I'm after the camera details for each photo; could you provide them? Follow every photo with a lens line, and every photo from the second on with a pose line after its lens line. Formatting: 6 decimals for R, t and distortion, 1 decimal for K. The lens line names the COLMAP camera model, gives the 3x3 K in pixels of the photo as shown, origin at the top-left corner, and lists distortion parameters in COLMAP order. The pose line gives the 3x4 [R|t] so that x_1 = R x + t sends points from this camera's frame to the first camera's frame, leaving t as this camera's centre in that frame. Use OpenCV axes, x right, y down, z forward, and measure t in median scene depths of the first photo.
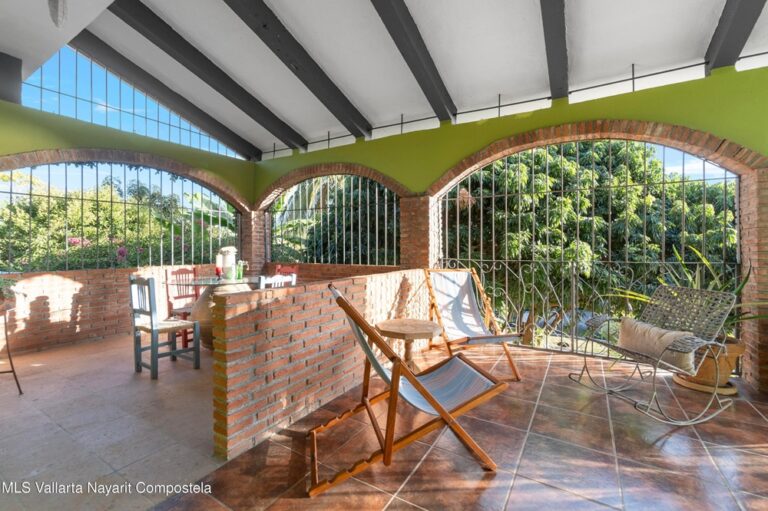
lens RADIAL K [[331.5, 0, 384.3], [0, 331.5, 250.2], [0, 0, 1]] dist [-0.009040, 0.001124]
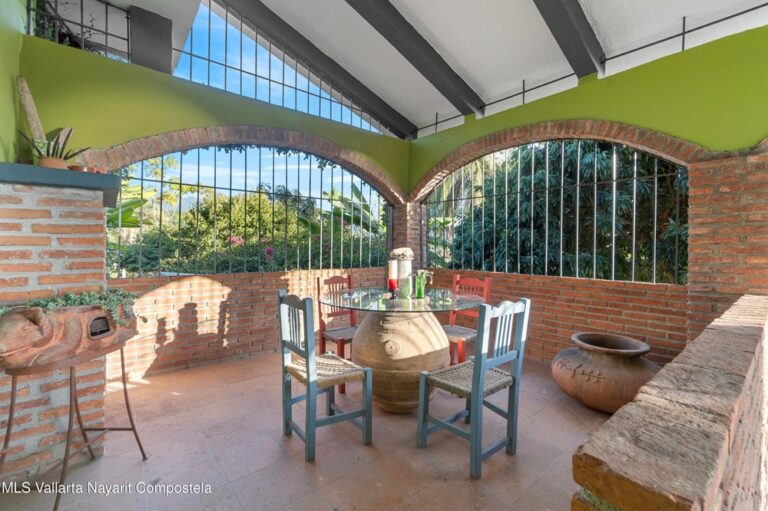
lens RADIAL K [[331.5, 0, 382.3], [0, 331.5, 254.0], [0, 0, 1]] dist [-0.009040, 0.001124]
pose [[0.940761, 0.017963, -0.338594, -0.252111], [-0.015134, 0.999825, 0.010995, -0.004107], [0.338732, -0.005219, 0.940868, 0.318680]]
